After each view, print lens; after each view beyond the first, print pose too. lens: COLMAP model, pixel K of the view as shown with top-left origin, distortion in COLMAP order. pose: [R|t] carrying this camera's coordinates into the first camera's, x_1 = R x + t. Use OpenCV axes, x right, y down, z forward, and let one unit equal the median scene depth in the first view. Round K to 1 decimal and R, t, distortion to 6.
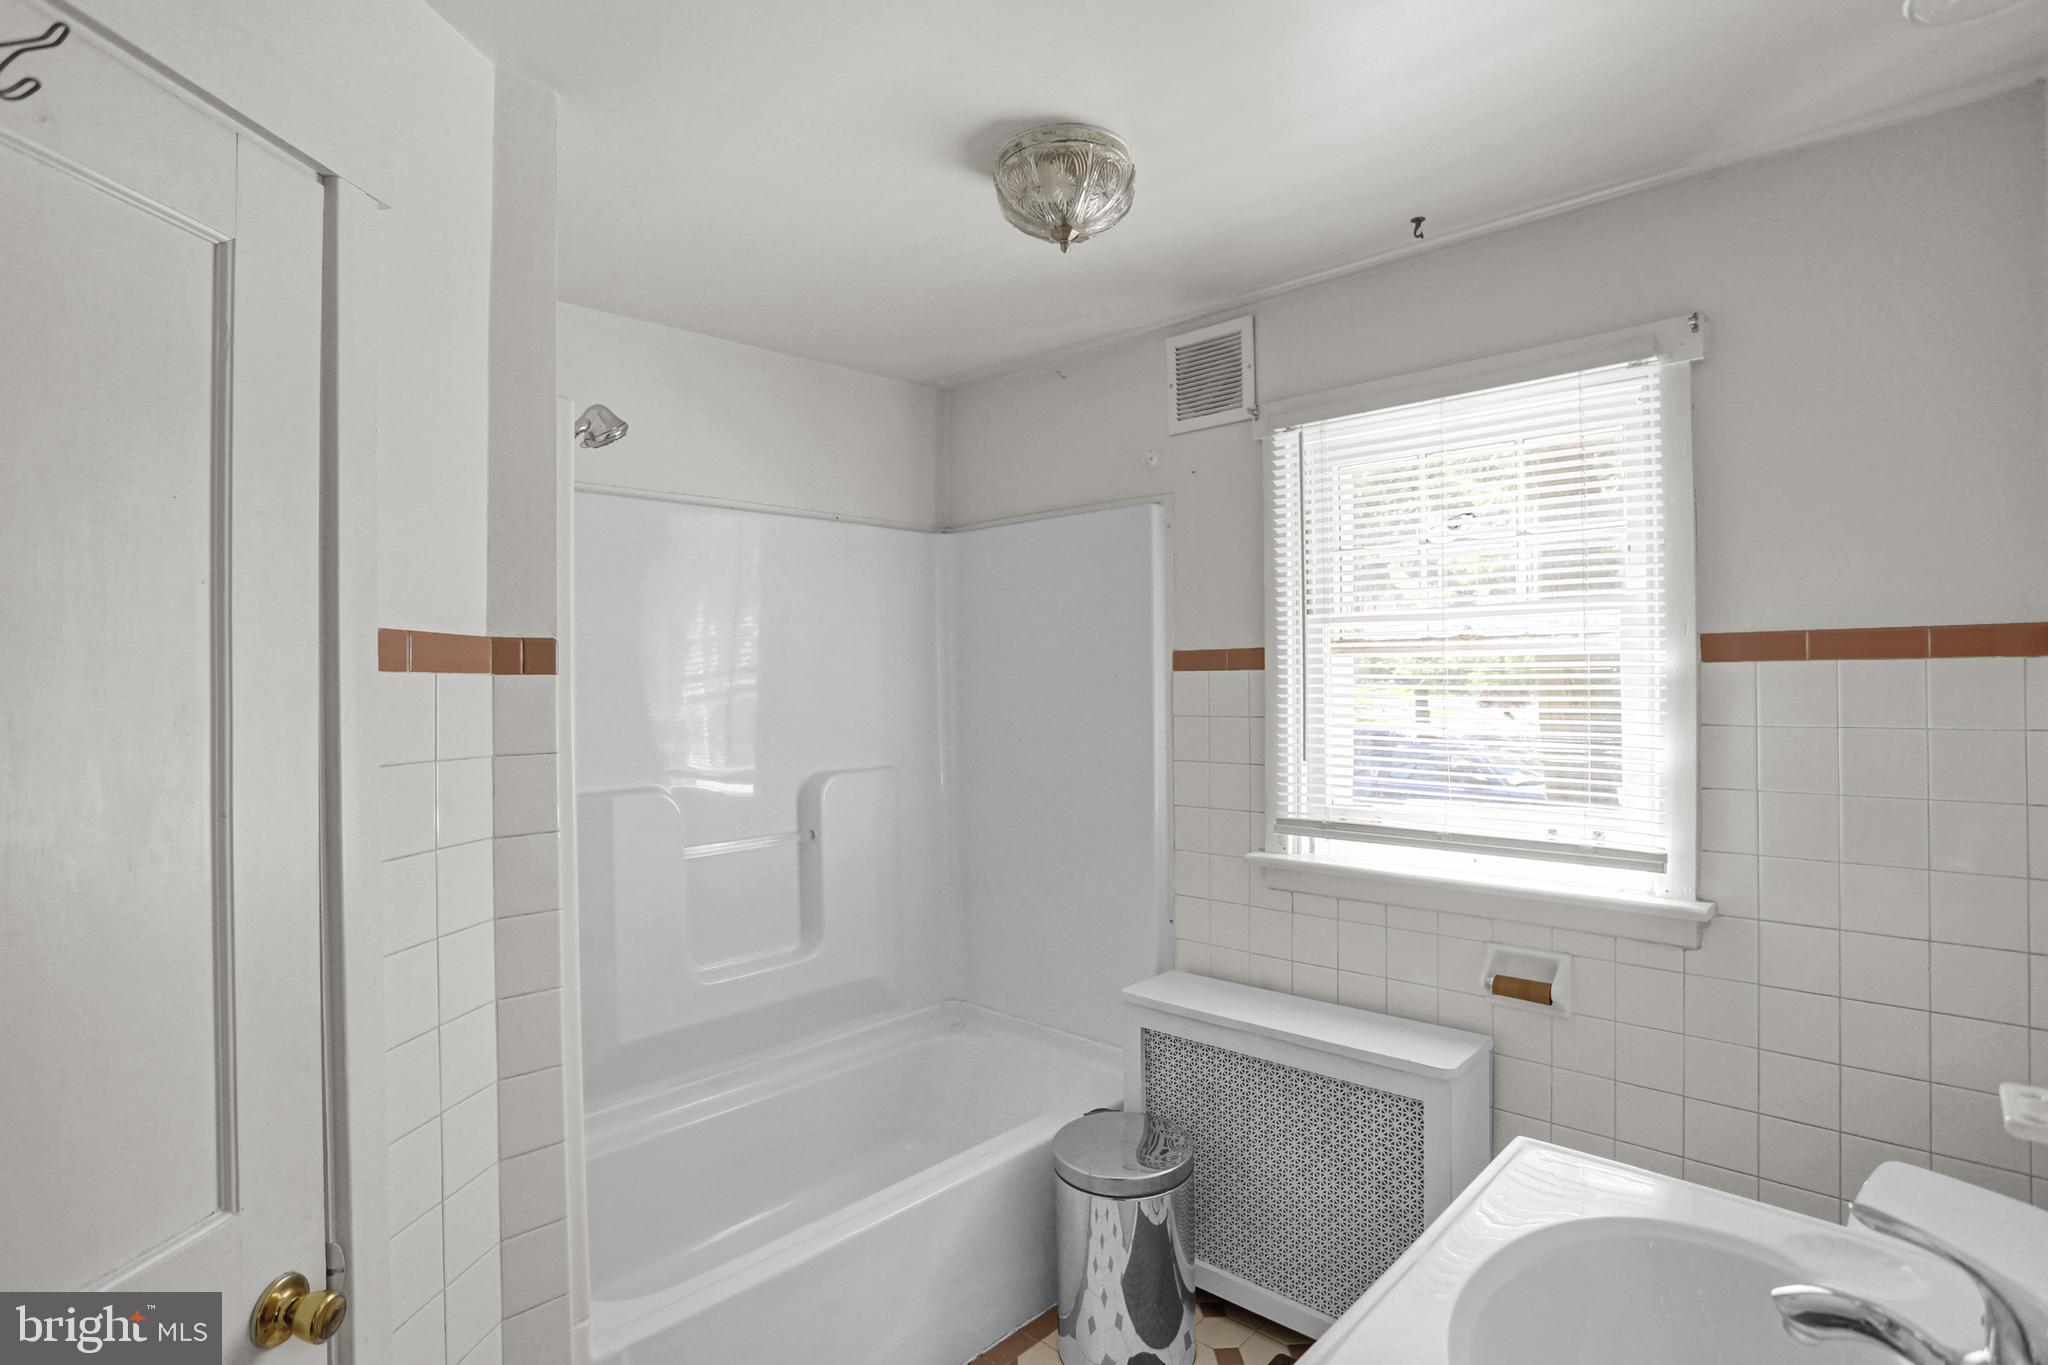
lens RADIAL K [[1015.0, 0, 1016.3], [0, 1015.0, 670.4], [0, 0, 1]] dist [-0.062737, 0.022082]
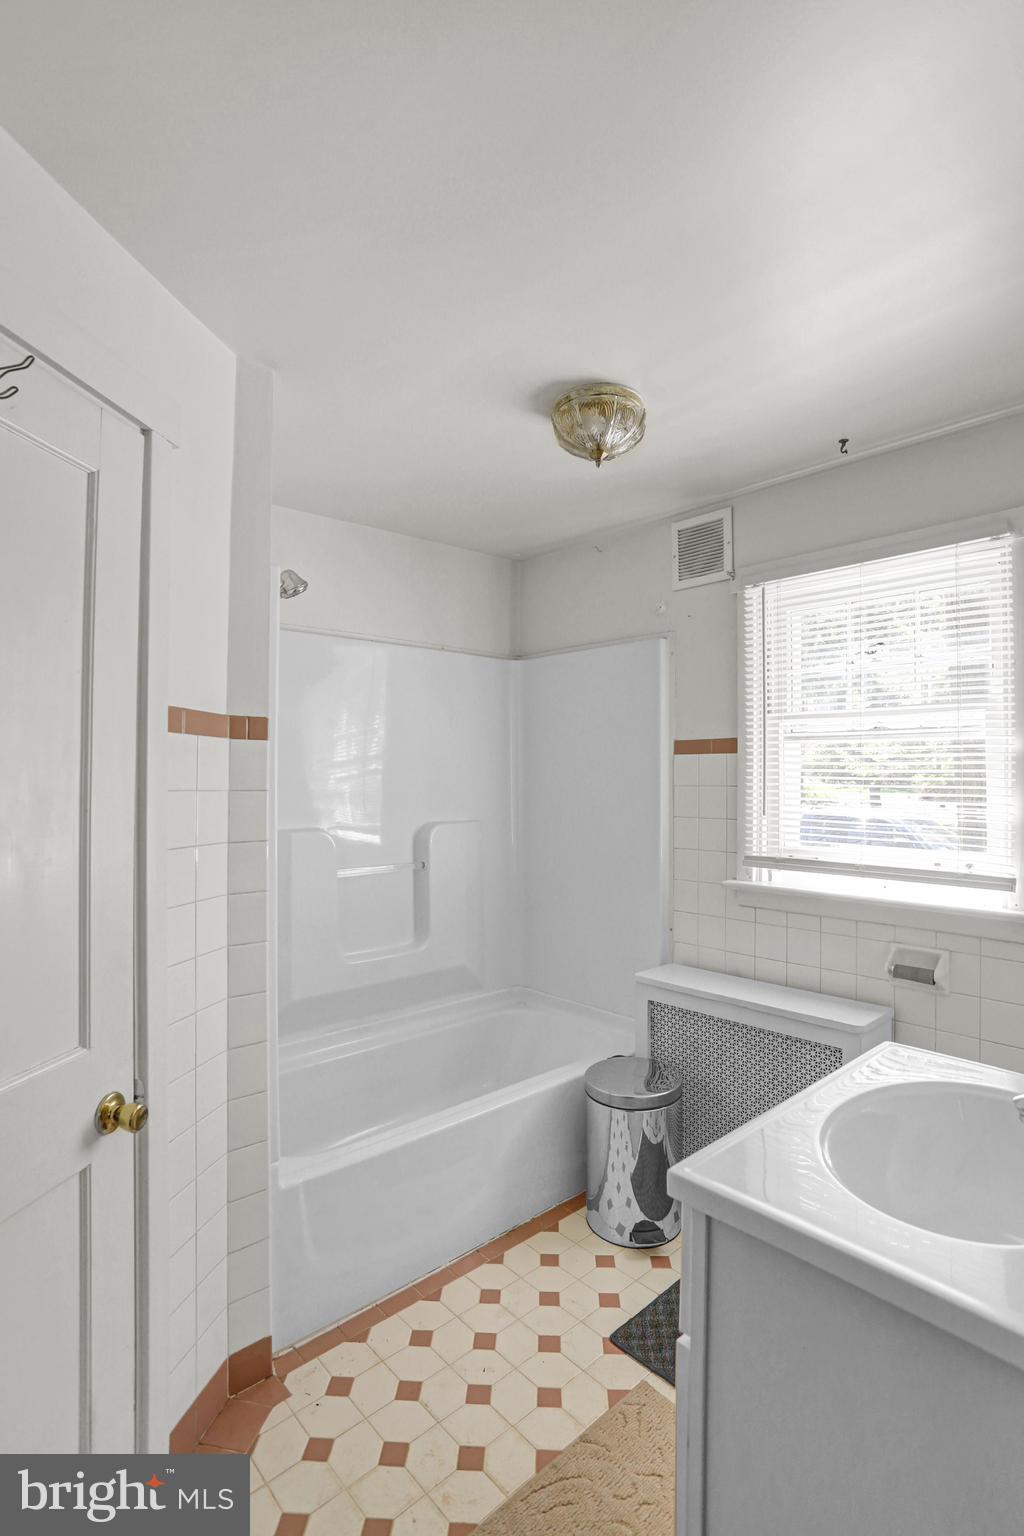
lens RADIAL K [[761.2, 0, 513.4], [0, 761.2, 764.2], [0, 0, 1]] dist [-0.062737, 0.022082]
pose [[0.997404, 0.011780, -0.071039, 0.005516], [-0.012504, 0.999874, -0.009755, 0.035402], [0.070916, 0.010618, 0.997426, -0.112121]]
